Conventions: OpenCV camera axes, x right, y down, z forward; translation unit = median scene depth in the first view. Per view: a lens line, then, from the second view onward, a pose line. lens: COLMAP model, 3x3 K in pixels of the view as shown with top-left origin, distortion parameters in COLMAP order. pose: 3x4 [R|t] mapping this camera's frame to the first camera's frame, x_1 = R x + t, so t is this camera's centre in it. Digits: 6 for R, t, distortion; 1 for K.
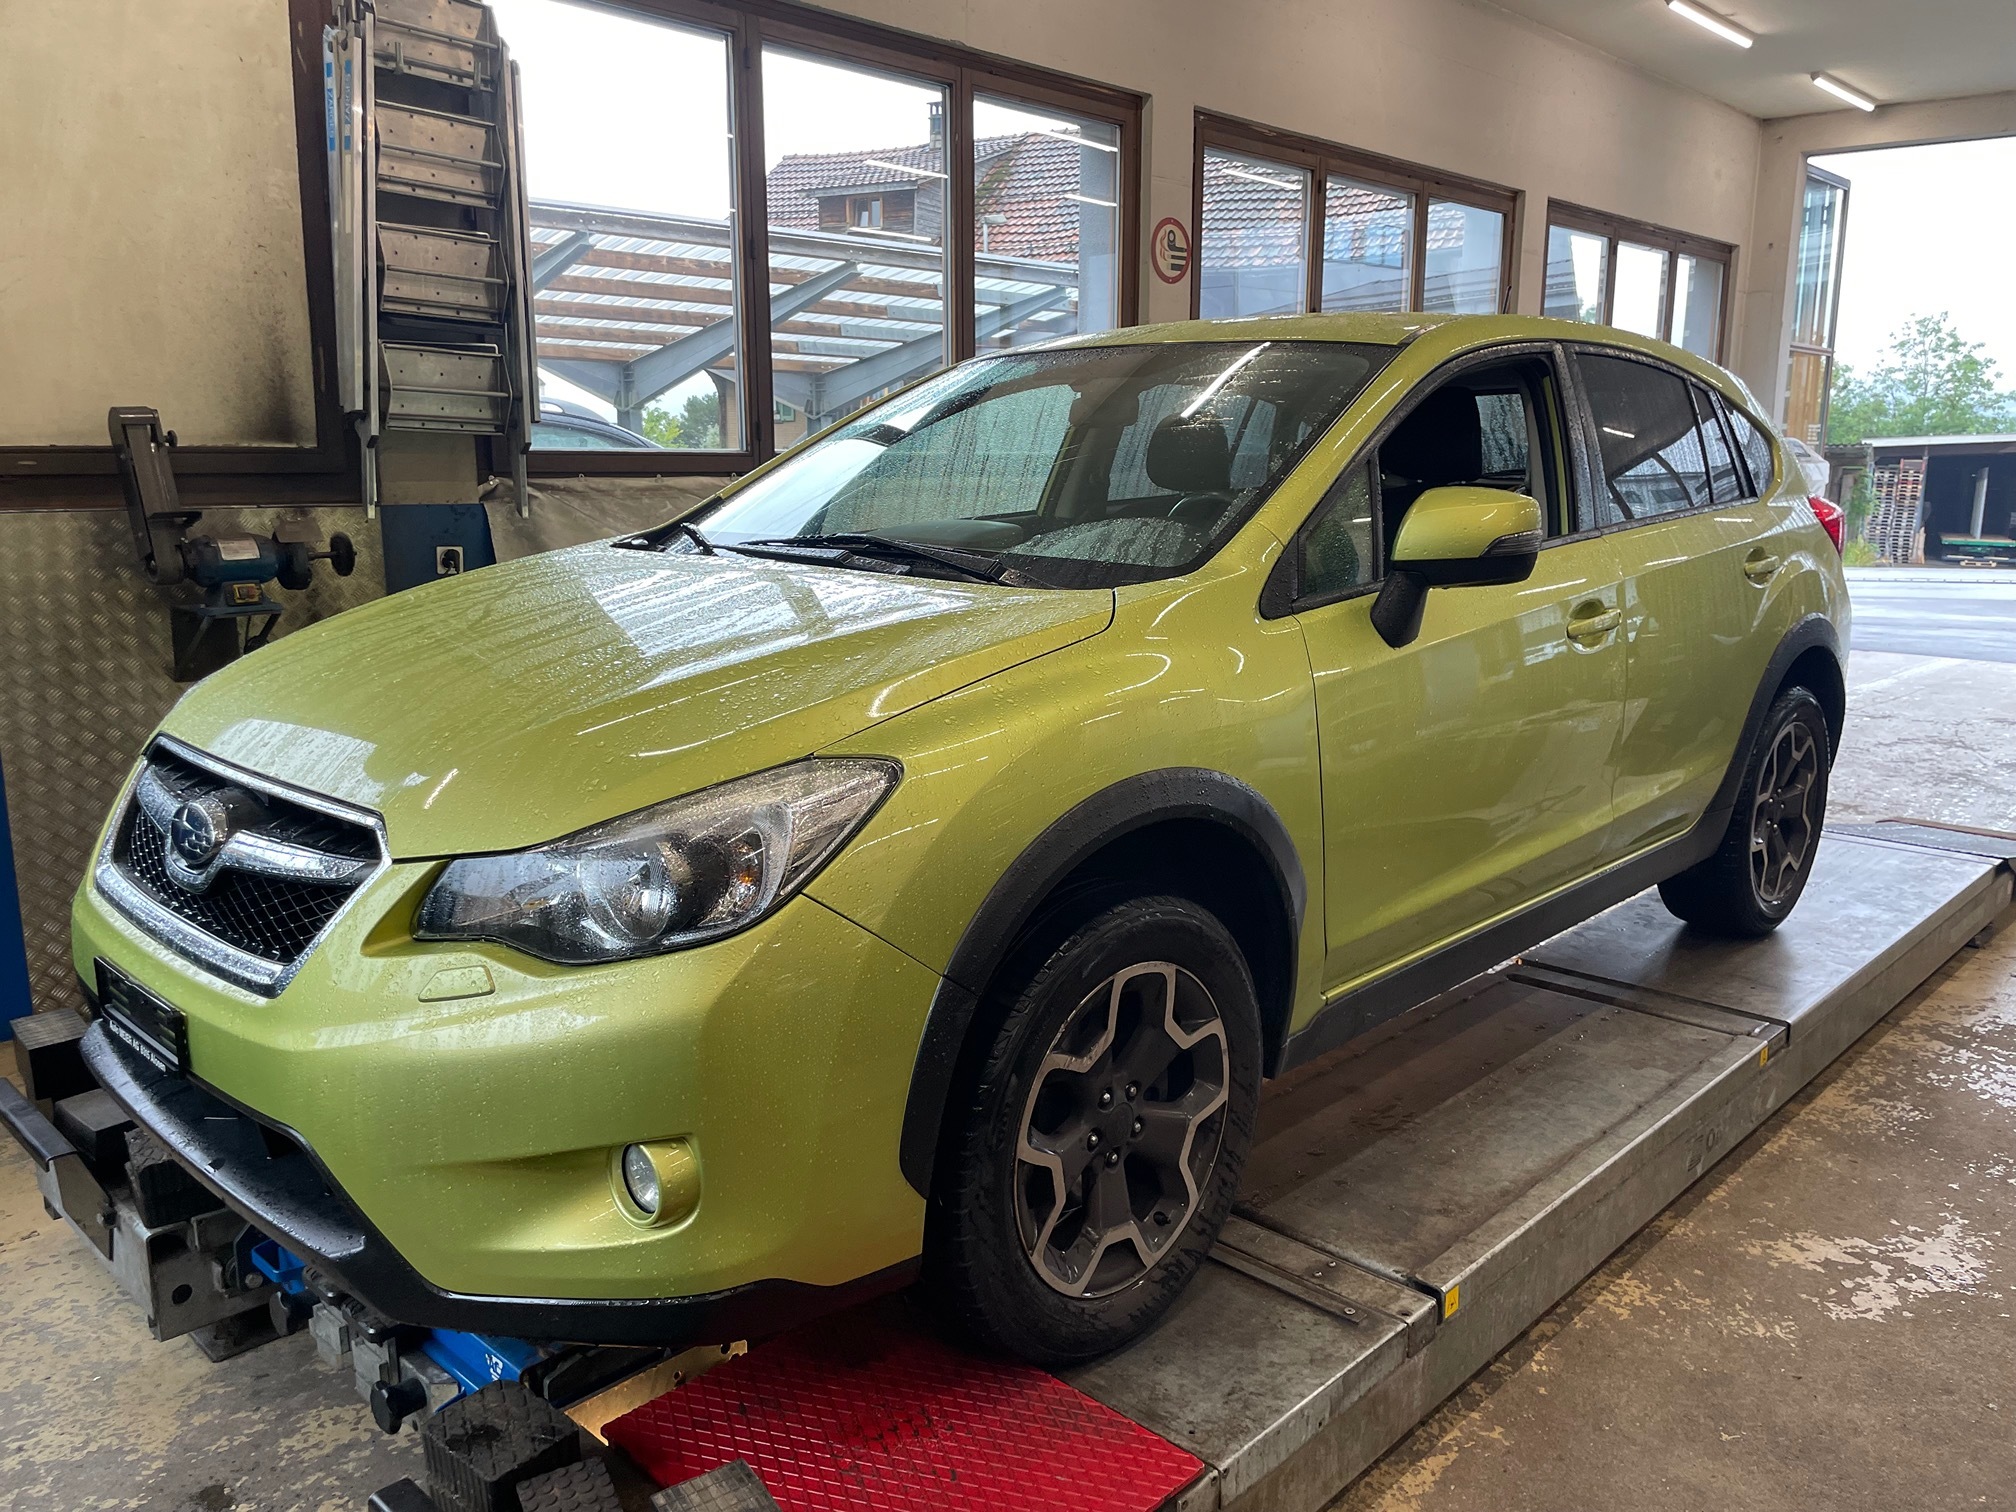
lens RADIAL K [[1536.7, 0, 1017.4], [0, 1536.7, 756.0], [0, 0, 1]] dist [0.094505, -0.134934]
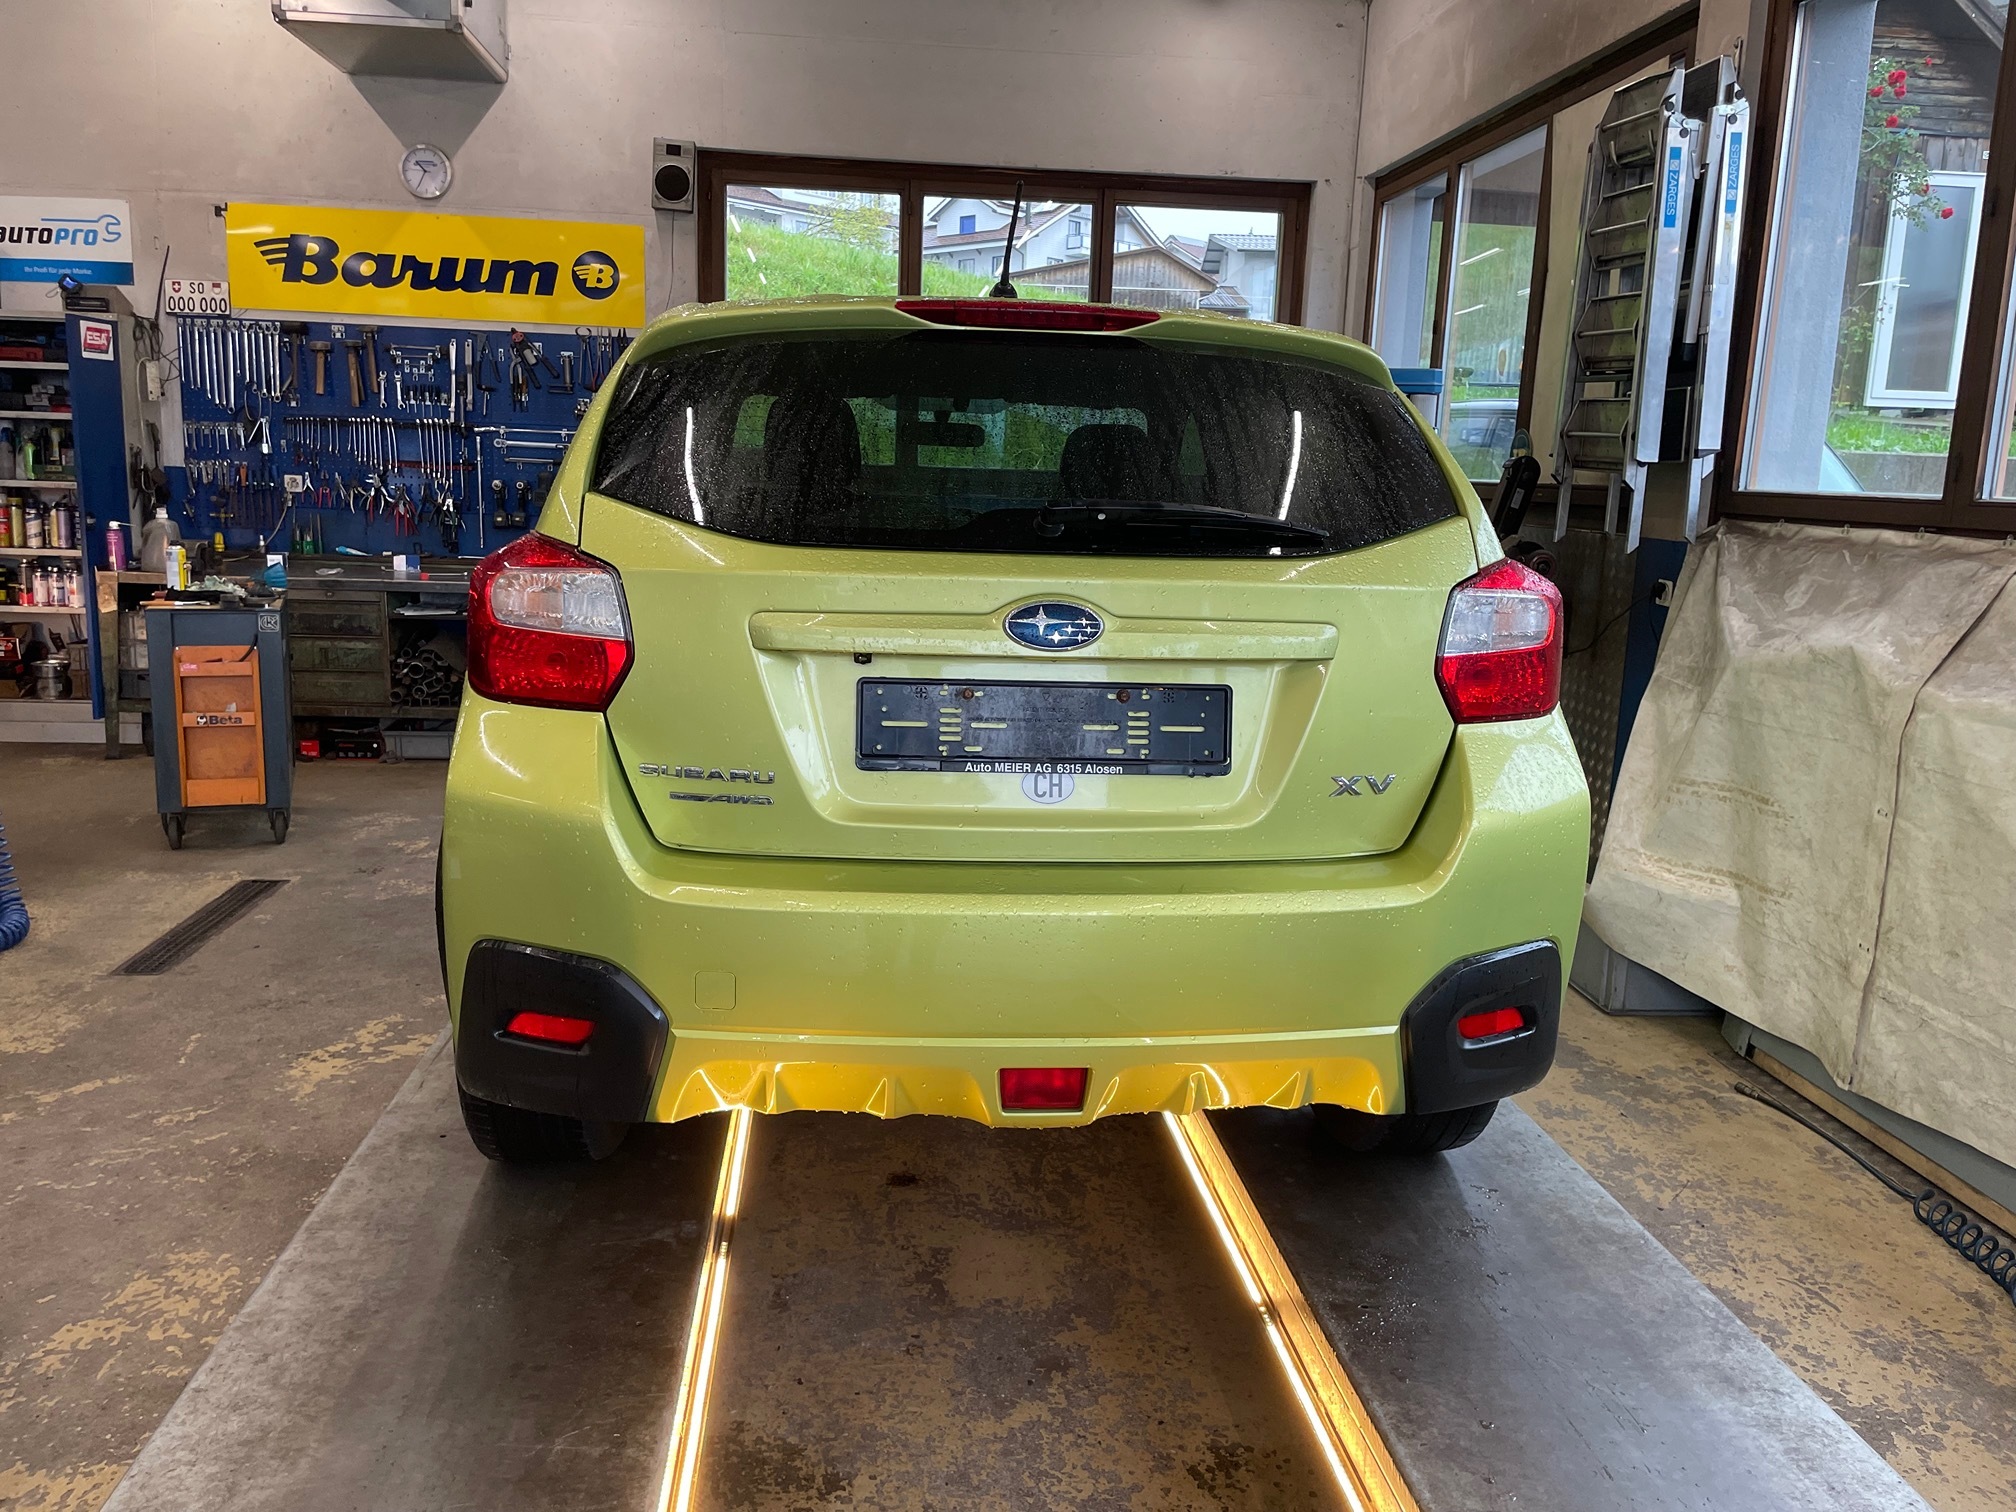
lens RADIAL K [[1534.1, 0, 1001.6], [0, 1534.1, 735.4], [0, 0, 1]] dist [0.095786, -0.127413]
pose [[-0.656228, 0.106292, -0.747039, 1.186733], [-0.183396, 0.937874, 0.294547, -0.424948], [0.731937, 0.330293, -0.595966, 2.146713]]
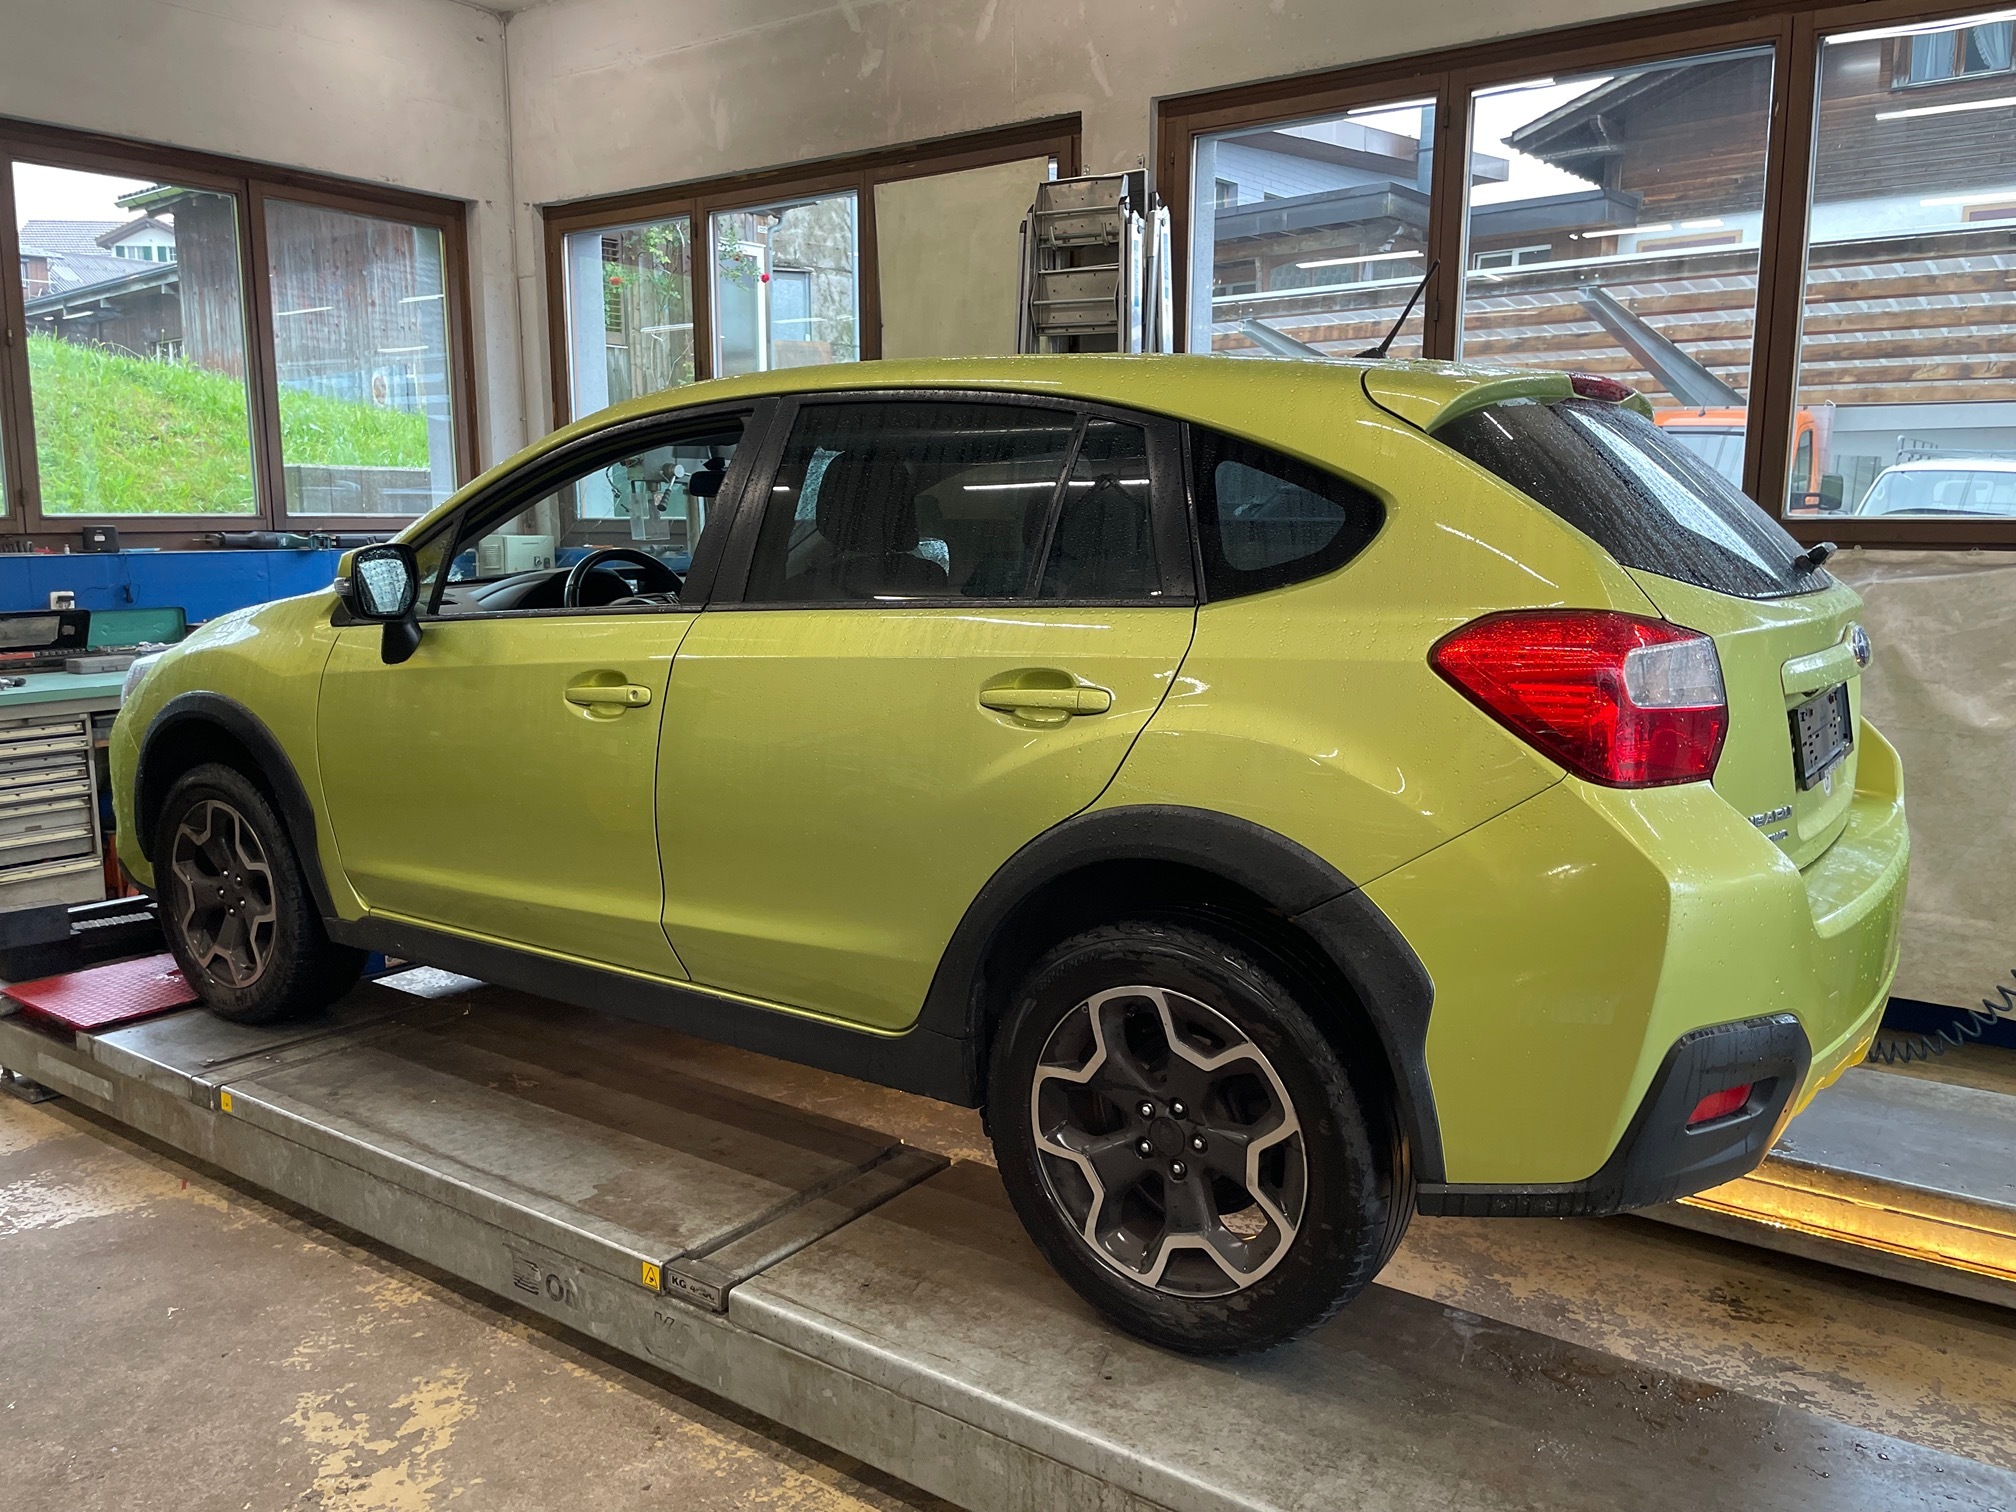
lens RADIAL K [[1534.1, 0, 1001.6], [0, 1534.1, 735.4], [0, 0, 1]] dist [0.095786, -0.127413]
pose [[0.141410, 0.141253, -0.979822, 1.434871], [-0.193886, 0.974551, 0.112511, -0.232026], [0.970779, 0.174064, 0.165198, 1.147025]]
